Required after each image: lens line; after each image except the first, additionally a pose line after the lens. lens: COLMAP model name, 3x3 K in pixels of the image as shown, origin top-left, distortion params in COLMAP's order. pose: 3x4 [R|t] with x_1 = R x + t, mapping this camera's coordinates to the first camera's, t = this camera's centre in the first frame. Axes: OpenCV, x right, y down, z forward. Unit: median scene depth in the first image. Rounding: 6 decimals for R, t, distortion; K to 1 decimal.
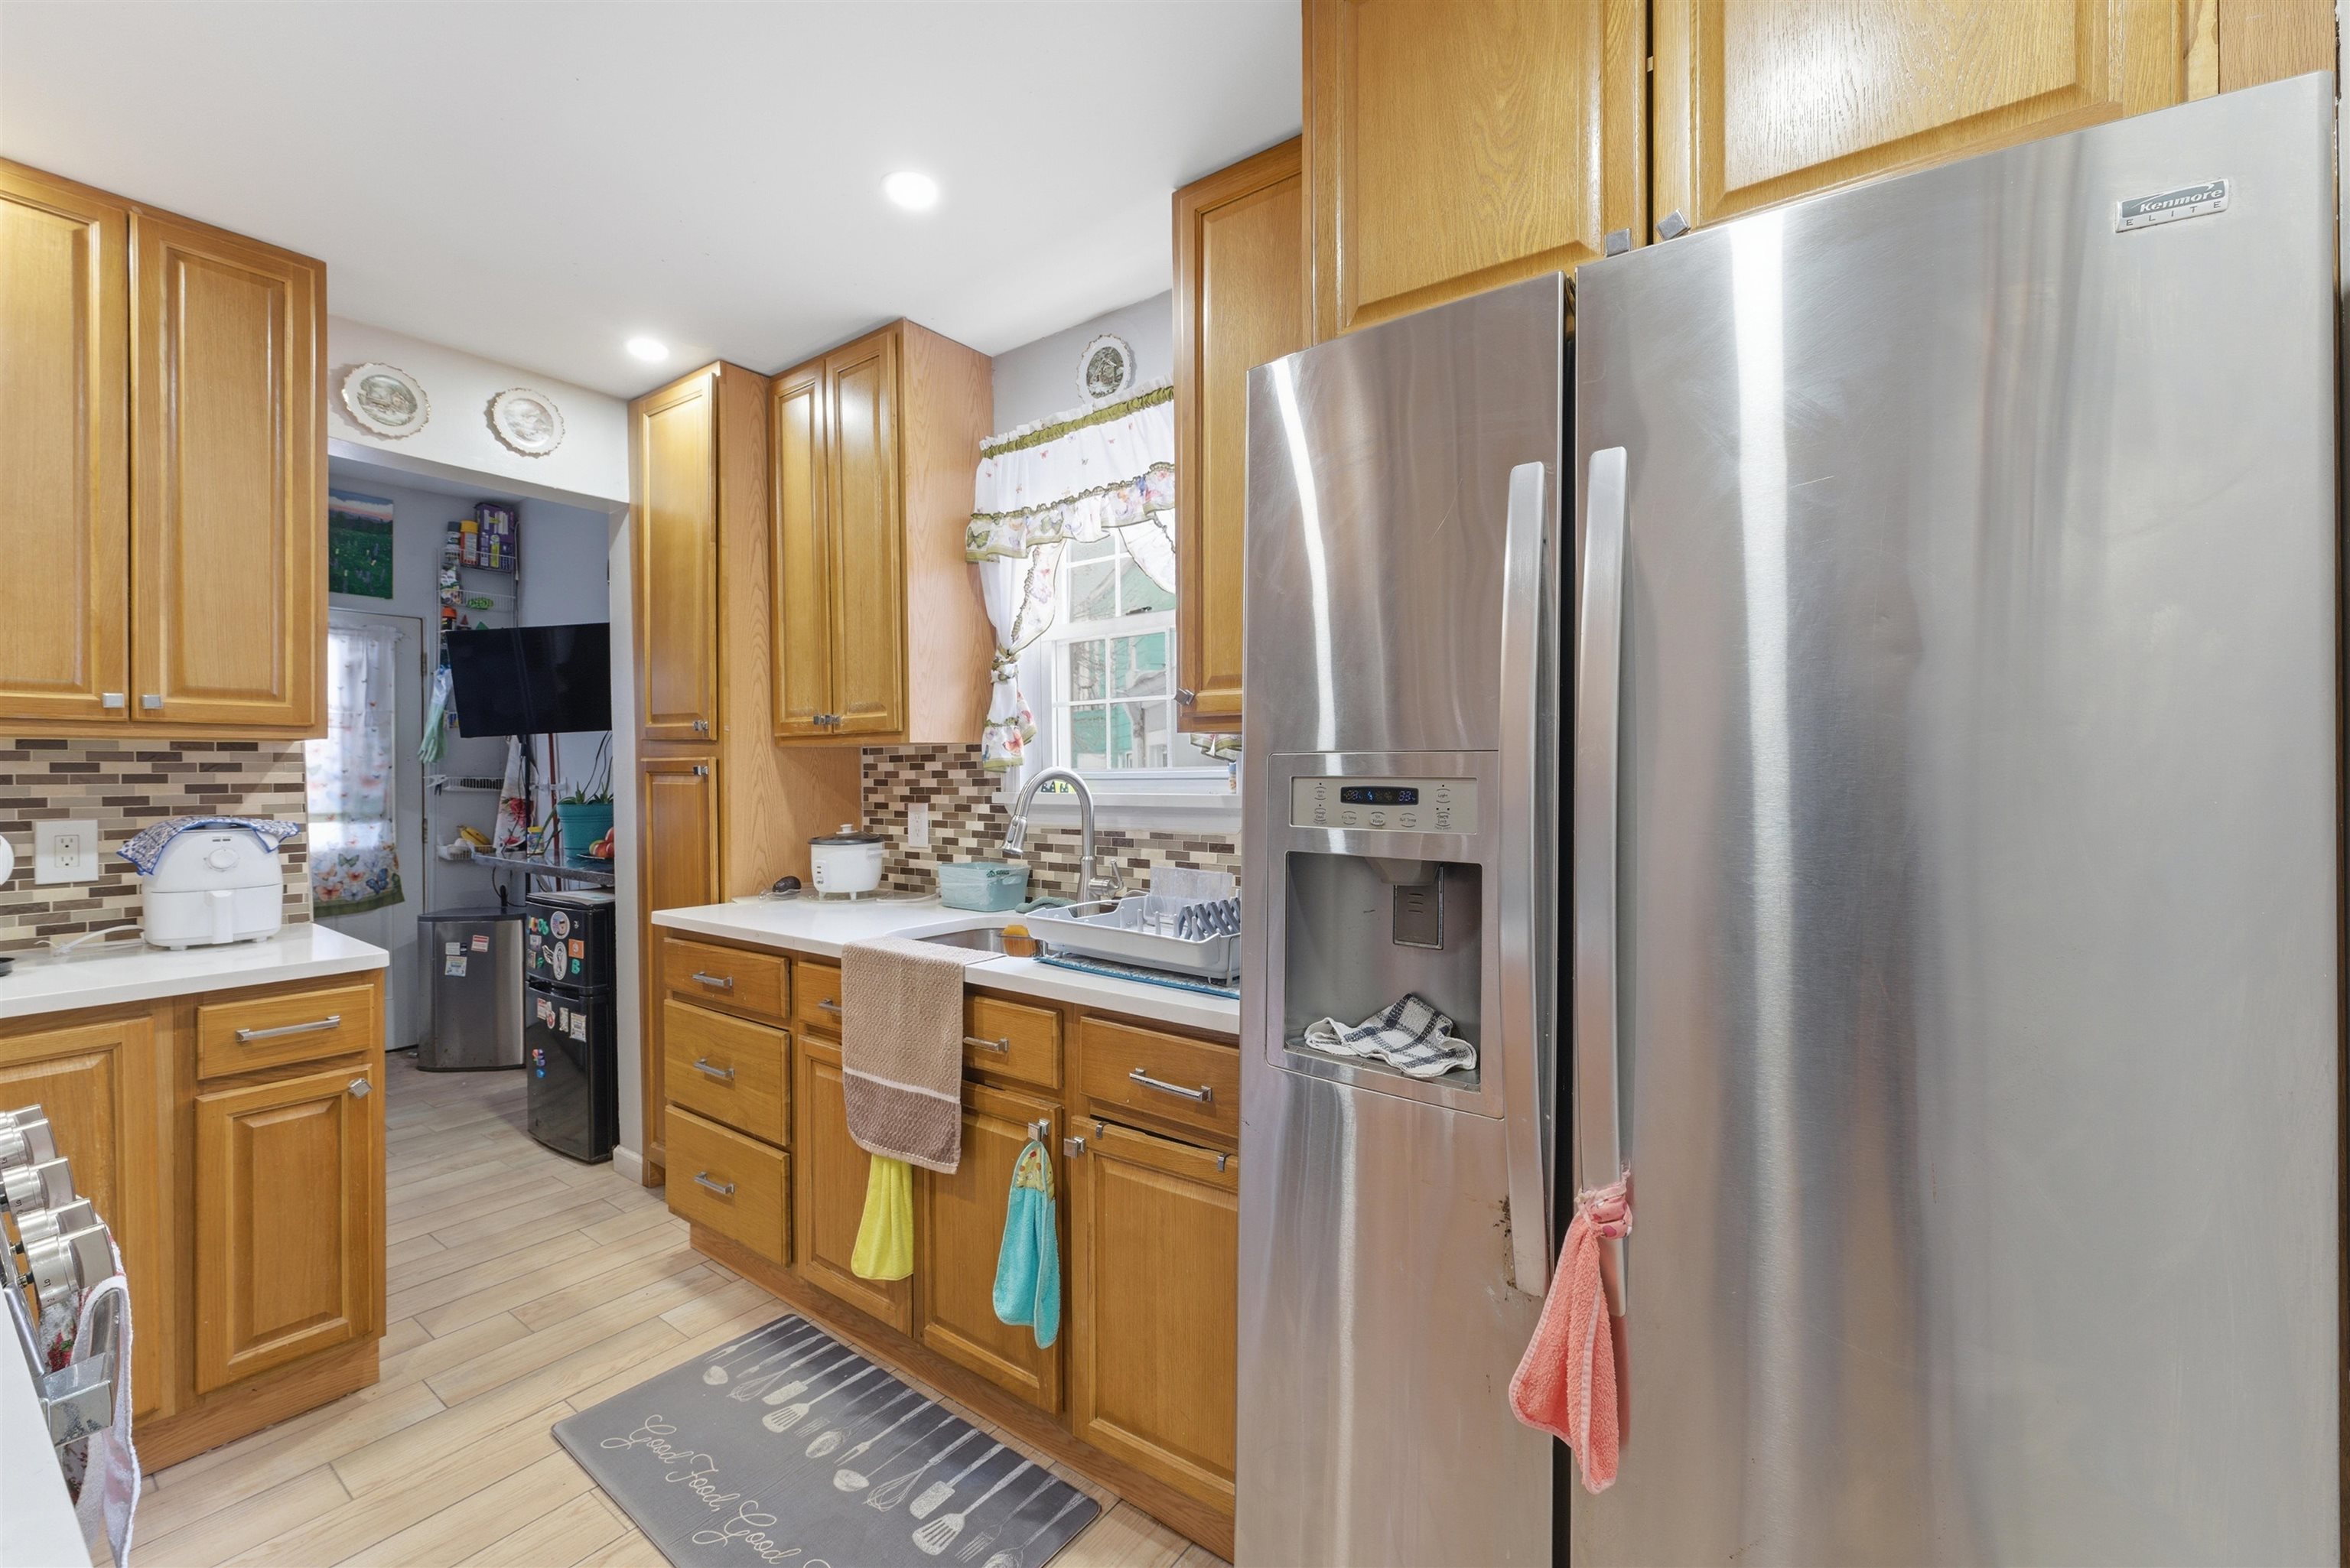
lens RADIAL K [[990.0, 0, 1116.8], [0, 990.0, 766.4], [0, 0, 1]] dist [0.001261, 0.000016]
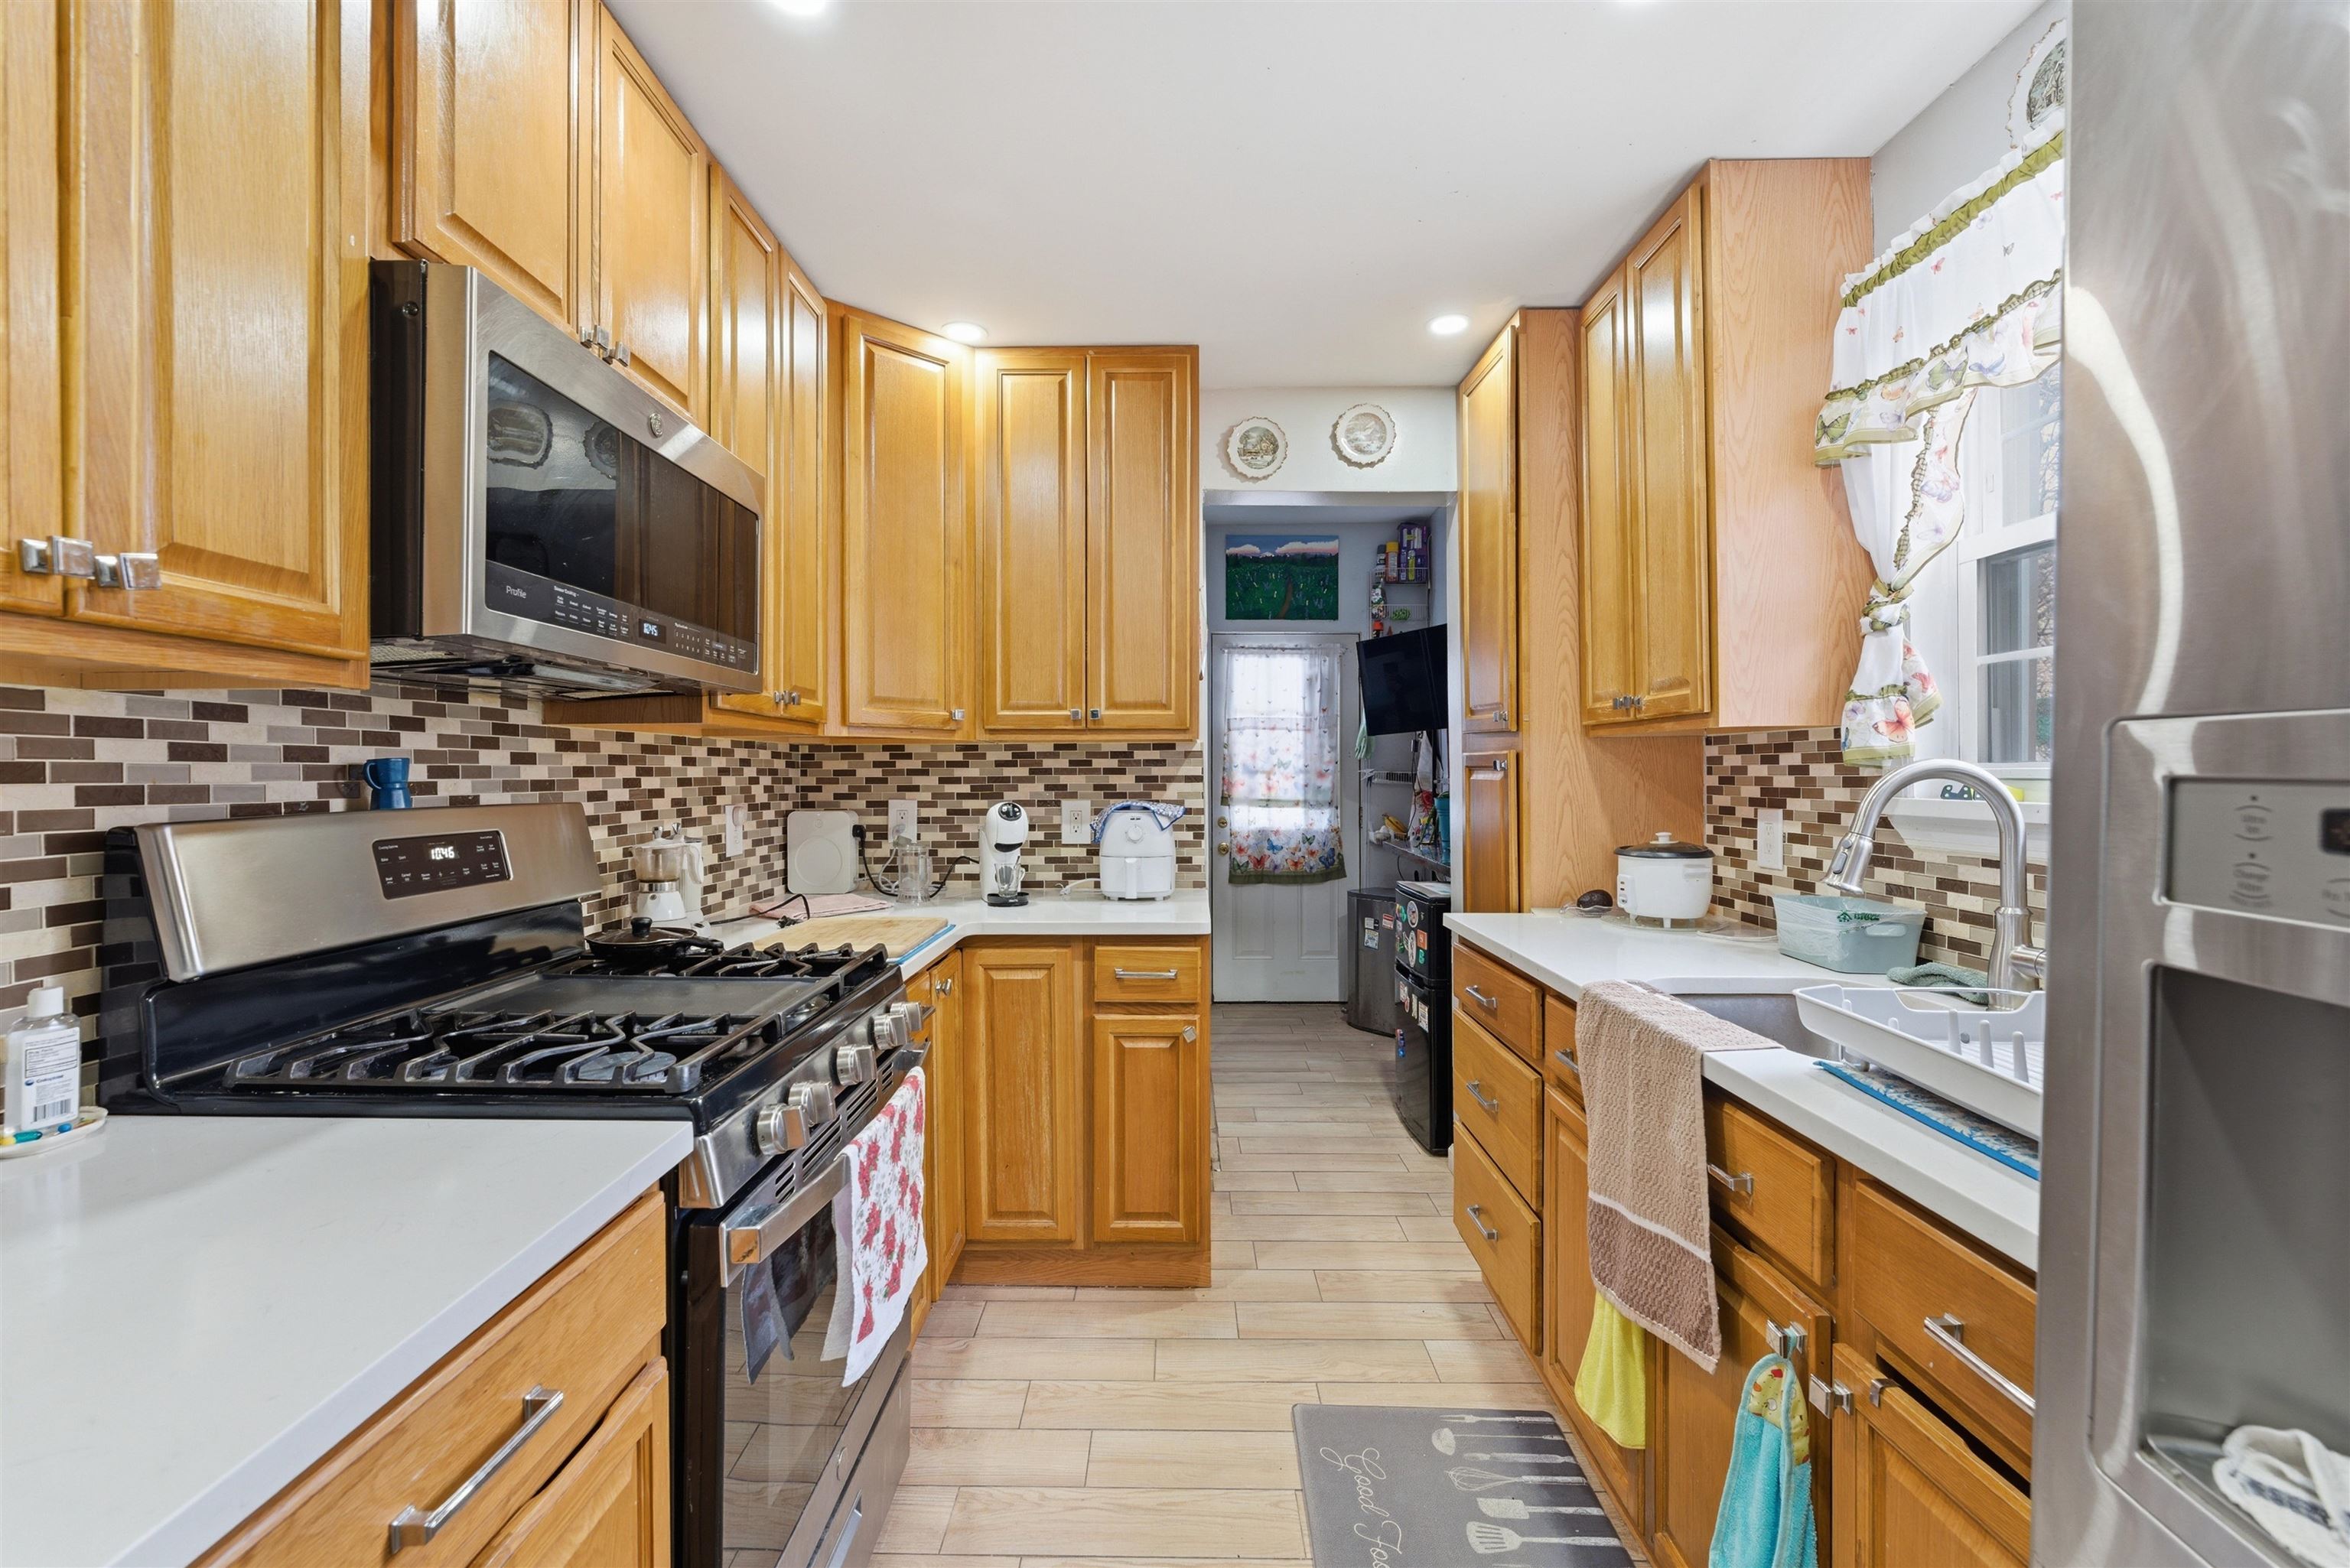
lens RADIAL K [[990.0, 0, 1116.8], [0, 990.0, 766.4], [0, 0, 1]] dist [0.001261, 0.000016]
pose [[0.612372, 0.000769, -0.790570, 0.096173], [0.003212, 0.999989, 0.003461, 0.001250], [0.790563, -0.004659, 0.612362, 0.174403]]
